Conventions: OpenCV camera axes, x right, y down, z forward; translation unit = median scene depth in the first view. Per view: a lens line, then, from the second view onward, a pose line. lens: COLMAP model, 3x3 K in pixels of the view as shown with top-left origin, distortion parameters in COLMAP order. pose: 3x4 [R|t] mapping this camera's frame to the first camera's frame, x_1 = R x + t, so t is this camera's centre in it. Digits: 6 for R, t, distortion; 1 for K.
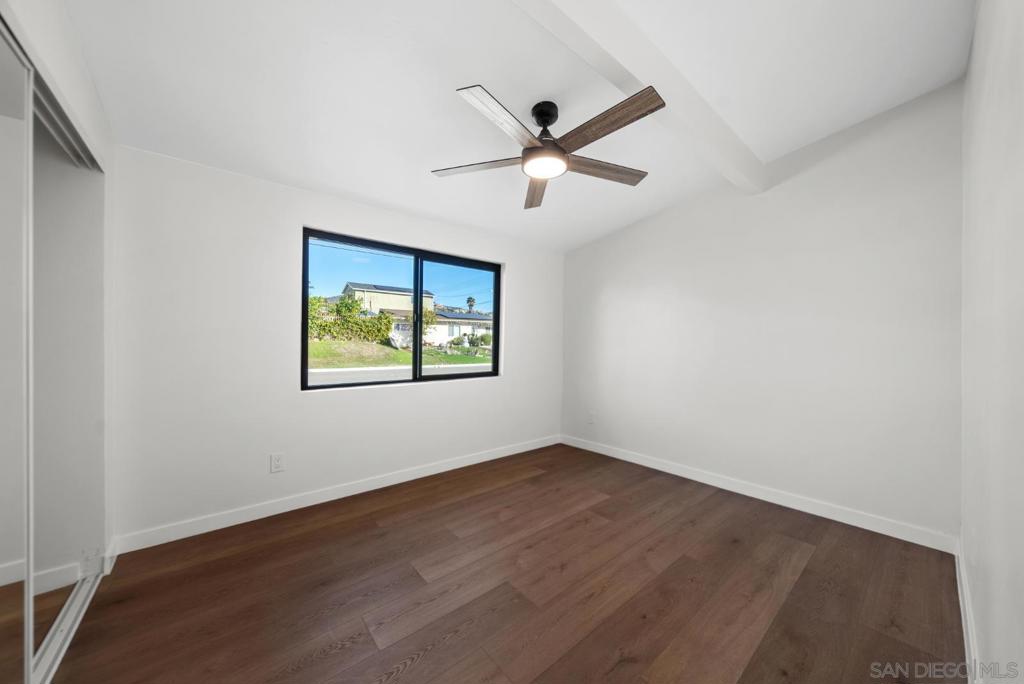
lens RADIAL K [[358.3, 0, 516.8], [0, 358.3, 344.2], [0, 0, 1]] dist [-0.001636, -0.000005]
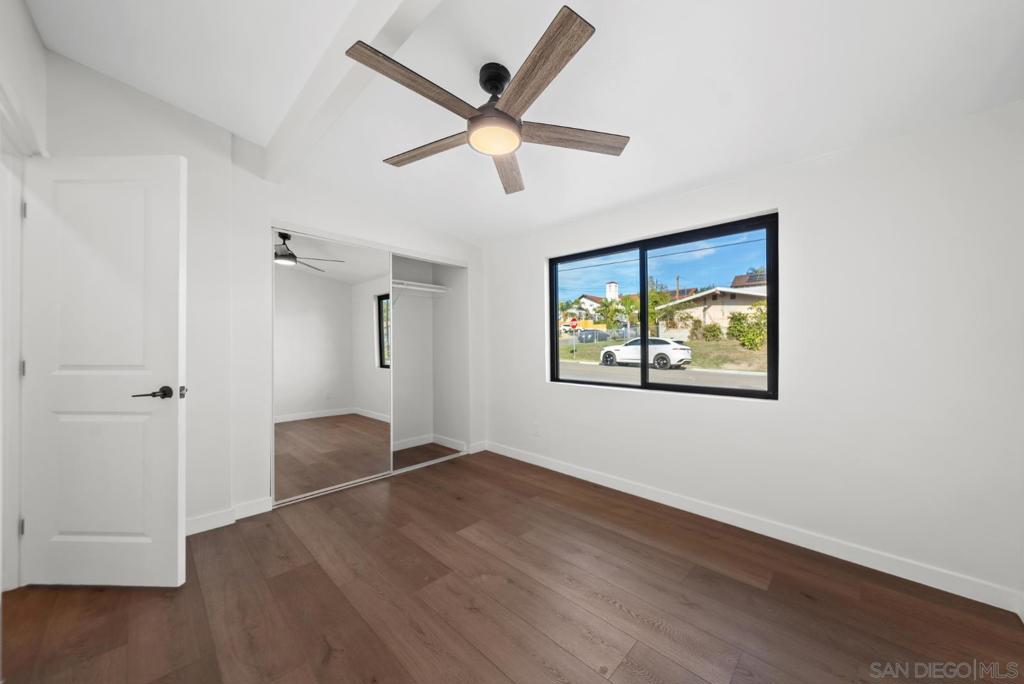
lens RADIAL K [[360.8, 0, 520.1], [0, 360.8, 346.0], [0, 0, 1]] dist [-0.000808, 0.000089]
pose [[0.101292, -0.001369, -0.994856, 0.704006], [-0.000302, 0.999999, -0.001407, -0.000477], [0.994857, 0.000443, 0.101292, 0.726765]]
